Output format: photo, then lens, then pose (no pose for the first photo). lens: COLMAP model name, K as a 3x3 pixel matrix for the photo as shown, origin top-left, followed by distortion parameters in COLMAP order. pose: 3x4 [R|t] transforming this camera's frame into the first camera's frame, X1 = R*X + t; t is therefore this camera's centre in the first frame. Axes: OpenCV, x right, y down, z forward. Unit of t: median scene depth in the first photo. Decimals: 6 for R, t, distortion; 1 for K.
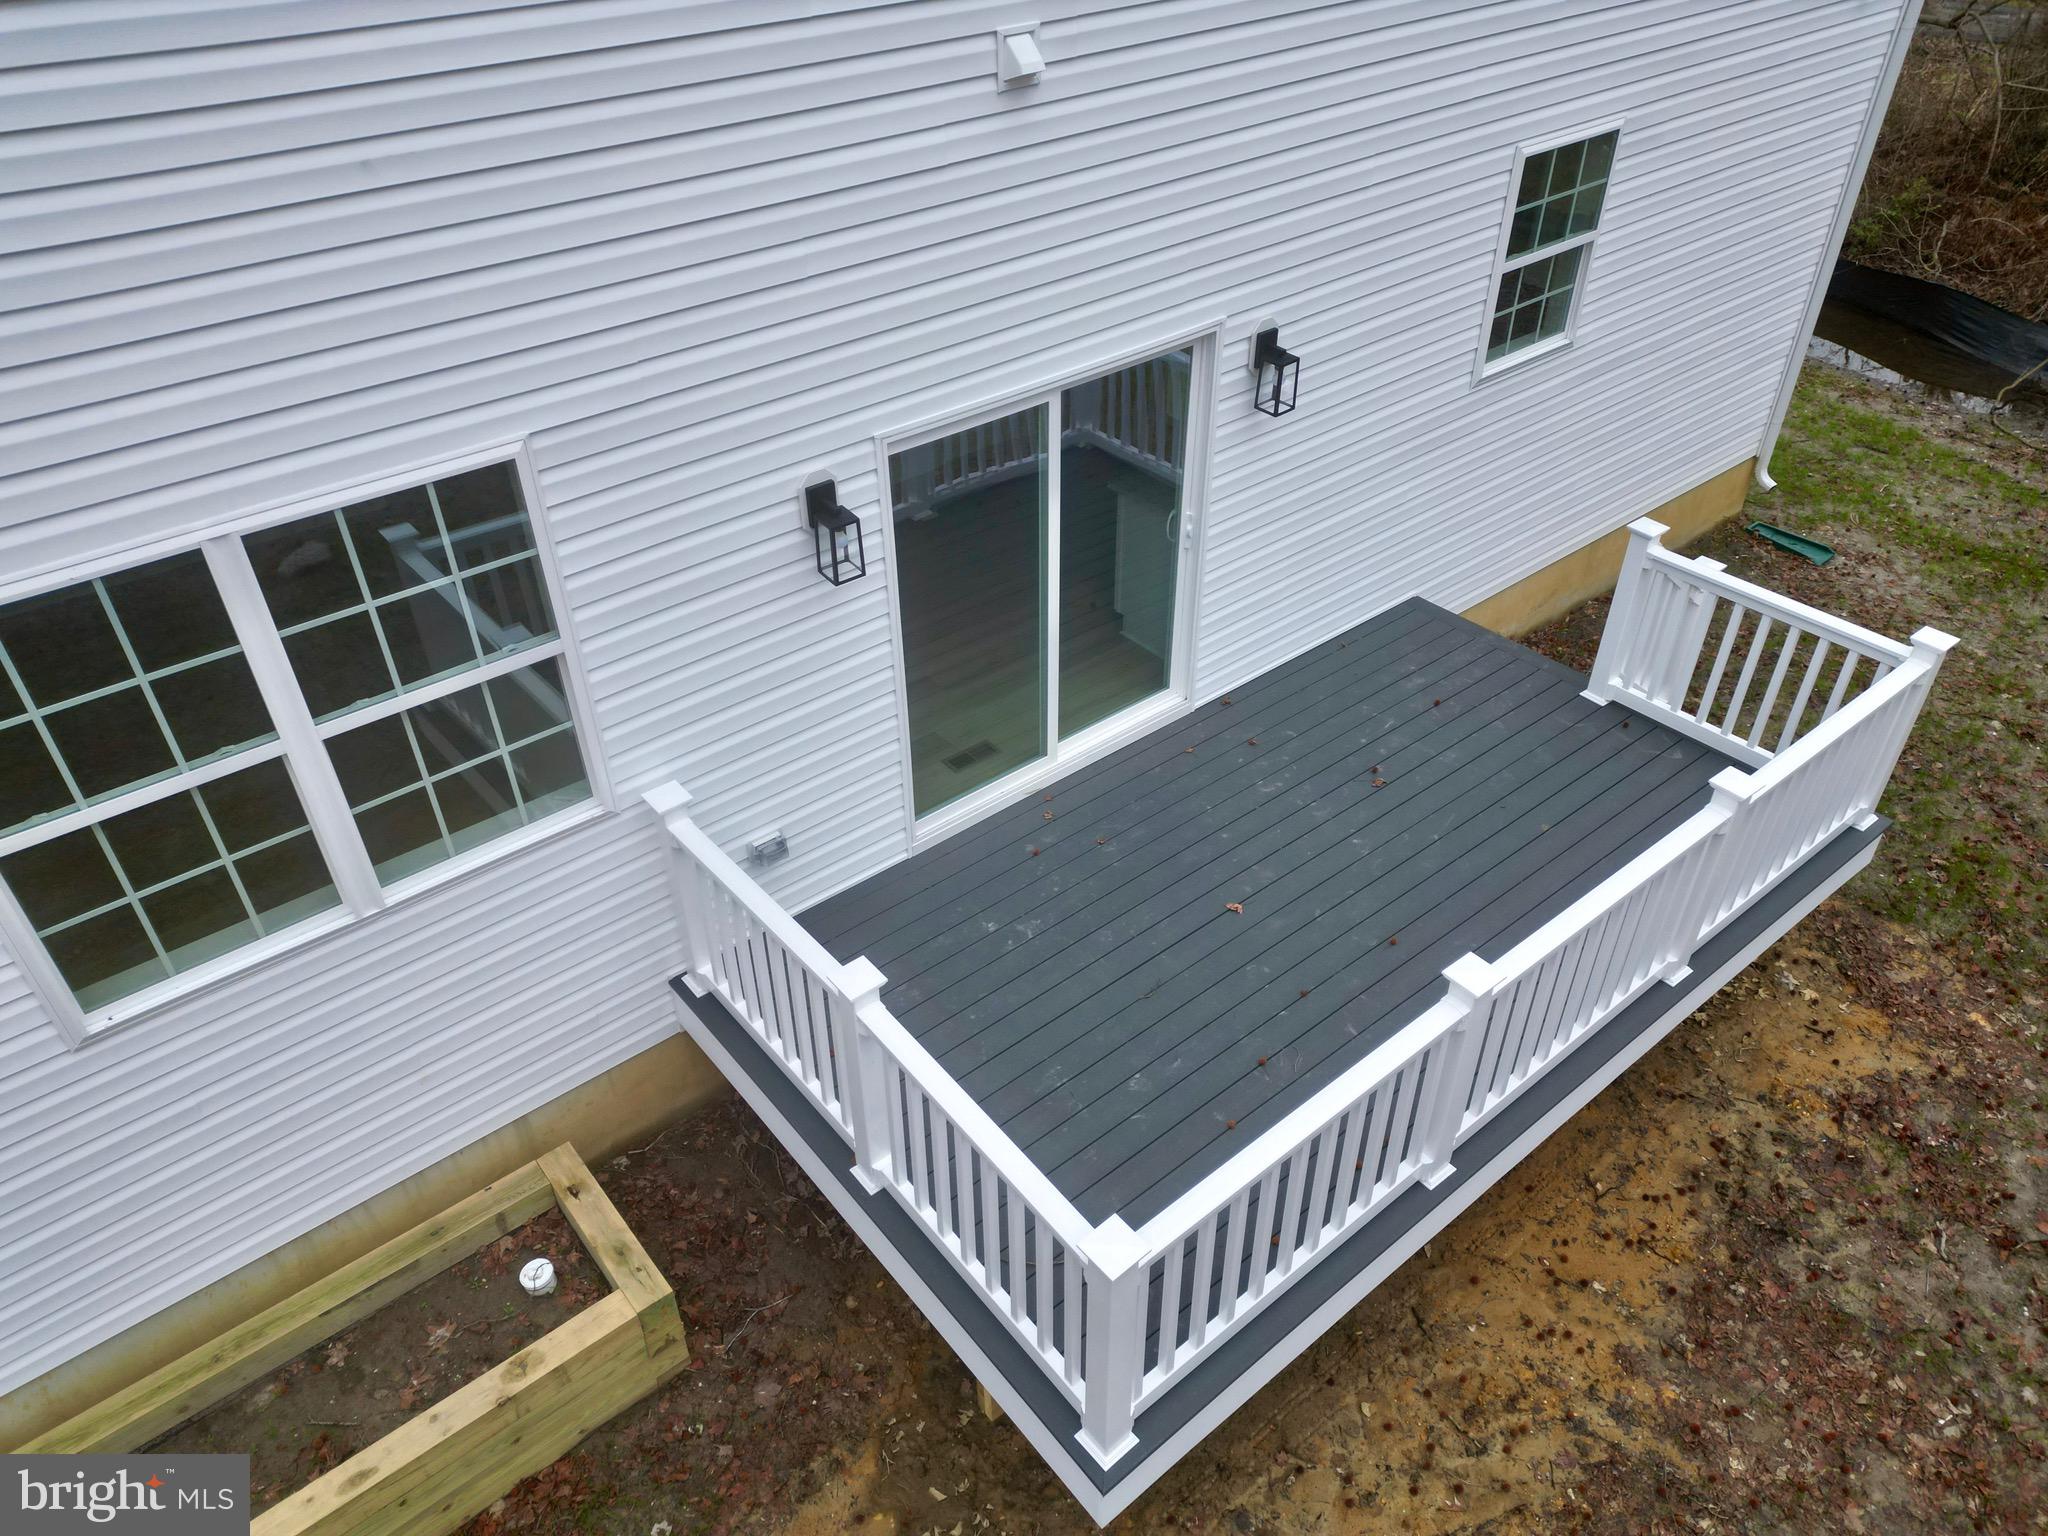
lens RADIAL K [[1413.0, 0, 1026.8], [0, 1413.0, 784.8], [0, 0, 1]] dist [0.086304, -0.087112]
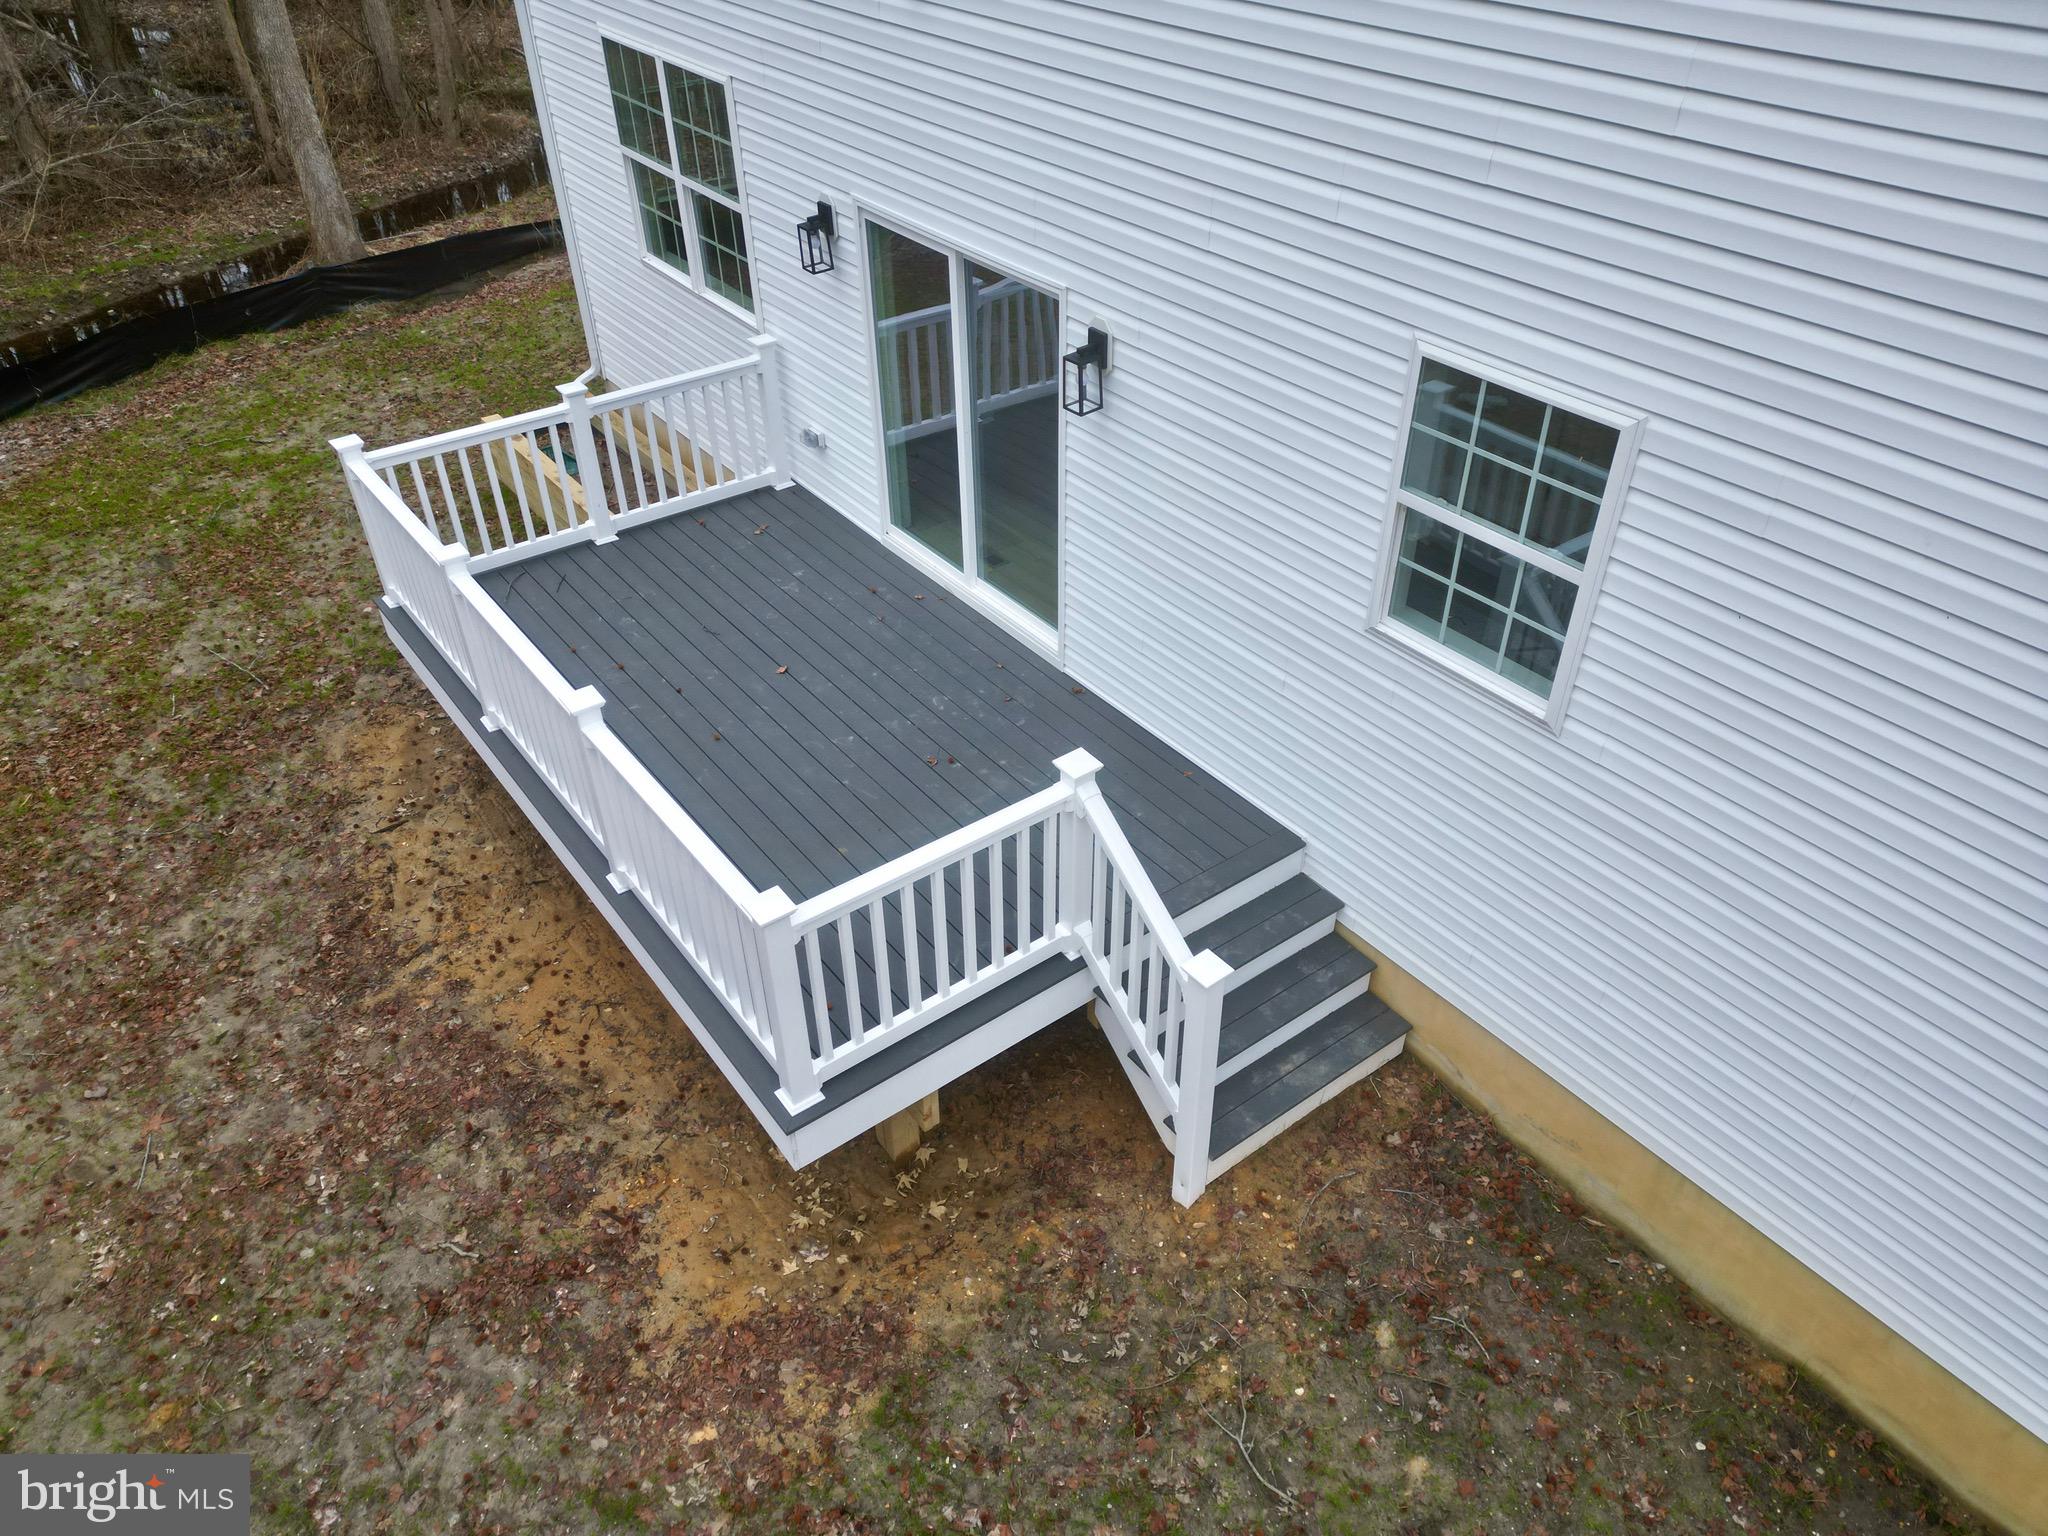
lens RADIAL K [[1398.6, 0, 1027.3], [0, 1398.6, 779.9], [0, 0, 1]] dist [0.118666, -0.237398]
pose [[-0.037966, 0.613300, -0.788937, 1.136765], [-0.616553, 0.606937, 0.501489, -0.586708], [0.786398, 0.505461, 0.355089, 0.756418]]
